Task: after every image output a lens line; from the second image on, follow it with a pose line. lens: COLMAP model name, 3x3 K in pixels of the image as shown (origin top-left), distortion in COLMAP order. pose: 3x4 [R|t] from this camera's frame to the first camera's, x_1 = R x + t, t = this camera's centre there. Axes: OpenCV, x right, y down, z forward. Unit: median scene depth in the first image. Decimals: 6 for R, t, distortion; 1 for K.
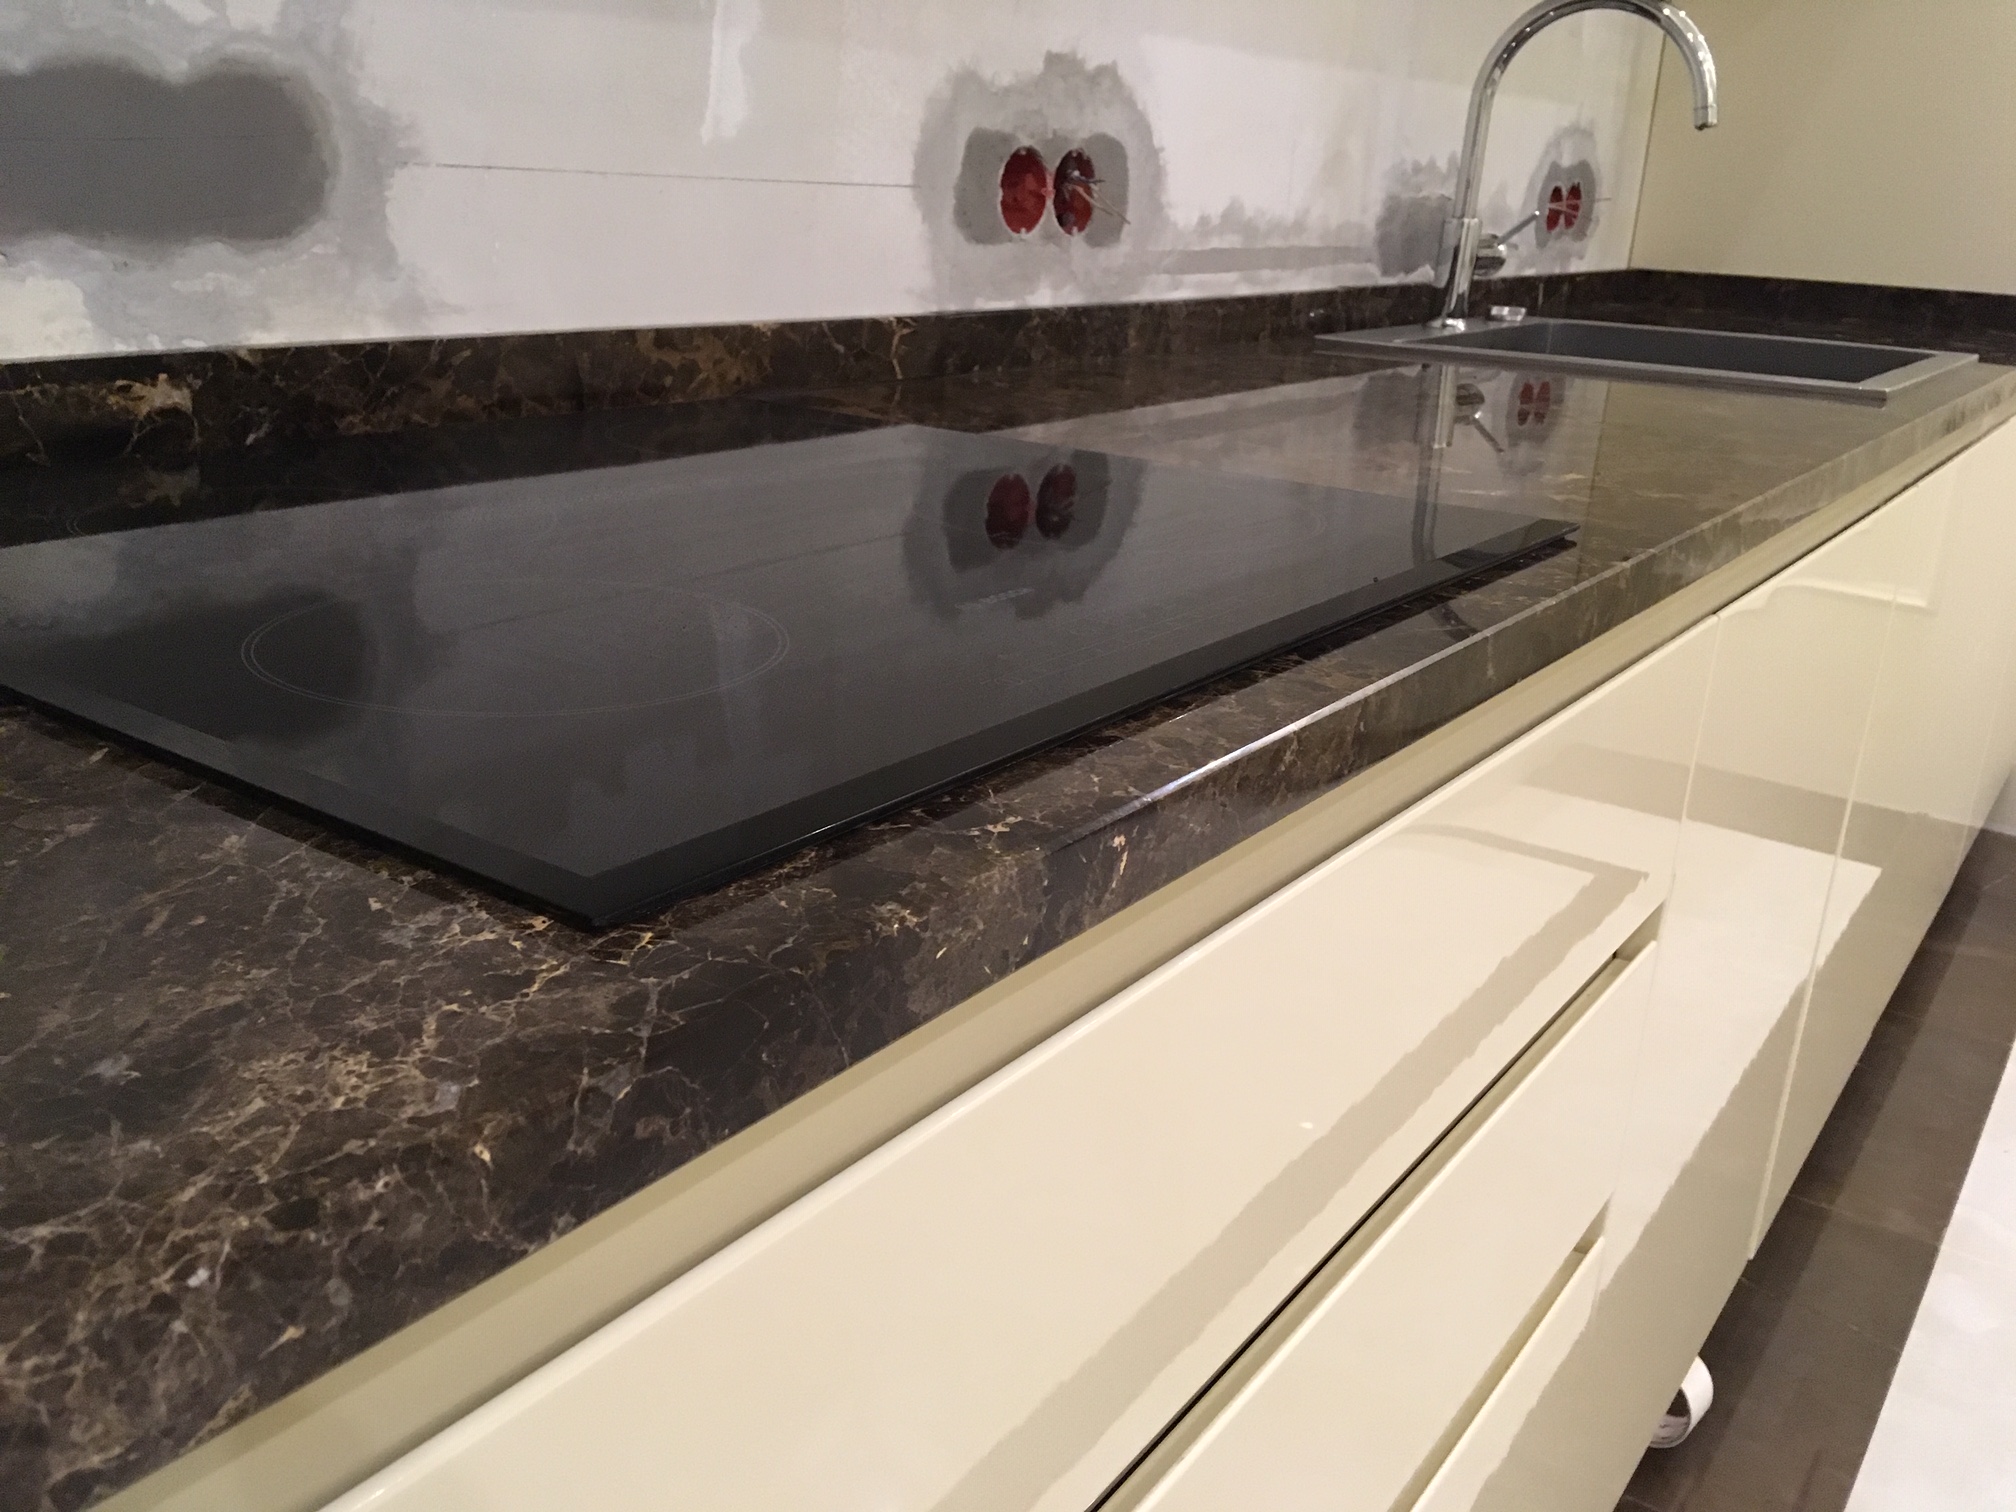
lens RADIAL K [[1713.2, 0, 976.4], [0, 1713.2, 751.7], [0, 0, 1]] dist [0.132366, -0.233004]
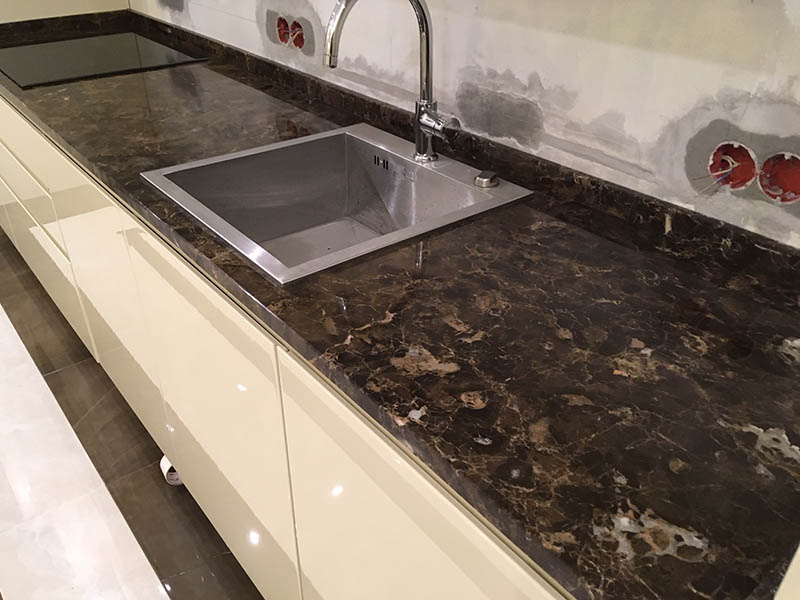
lens RADIAL K [[675.8, 0, 390.0], [0, 675.8, 297.3], [0, 0, 1]] dist [0.116608, -0.179563]
pose [[-0.267769, 0.468237, -0.842053, 1.603055], [-0.315380, 0.783223, 0.535814, -0.840000], [0.910404, 0.409041, -0.062051, 1.791546]]
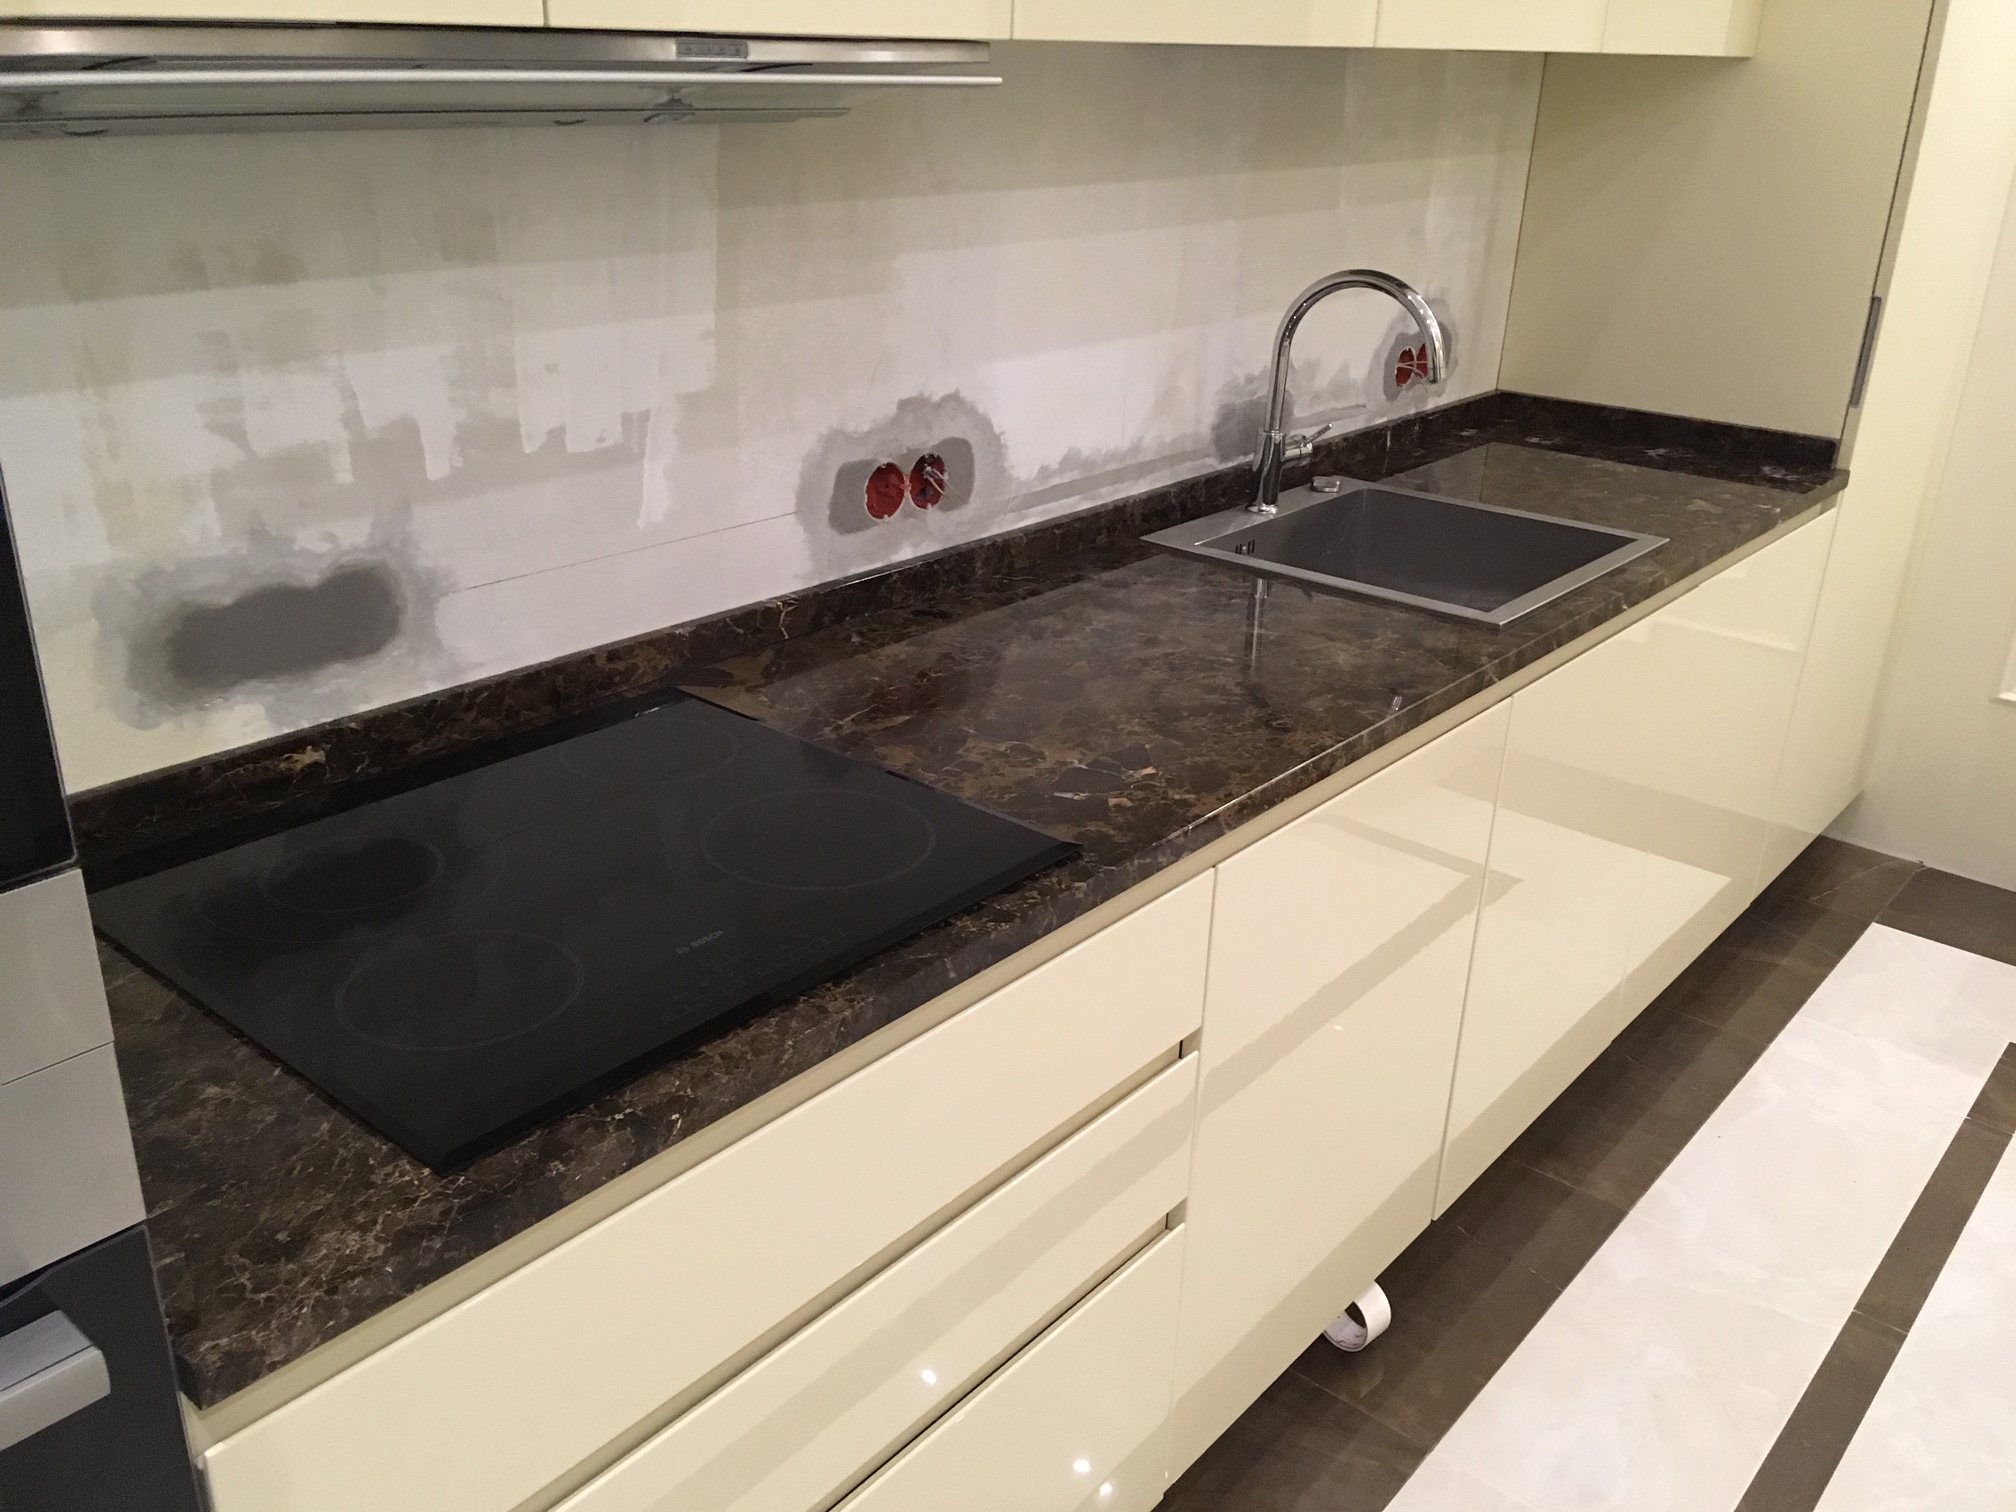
lens RADIAL K [[1702.9, 0, 982.8], [0, 1702.9, 749.3], [0, 0, 1]] dist [0.116608, -0.179563]
pose [[0.996837, 0.015066, -0.078037, 0.272663], [-0.009719, 0.997608, 0.068445, -0.249537], [0.078881, -0.067470, 0.994598, -0.534251]]
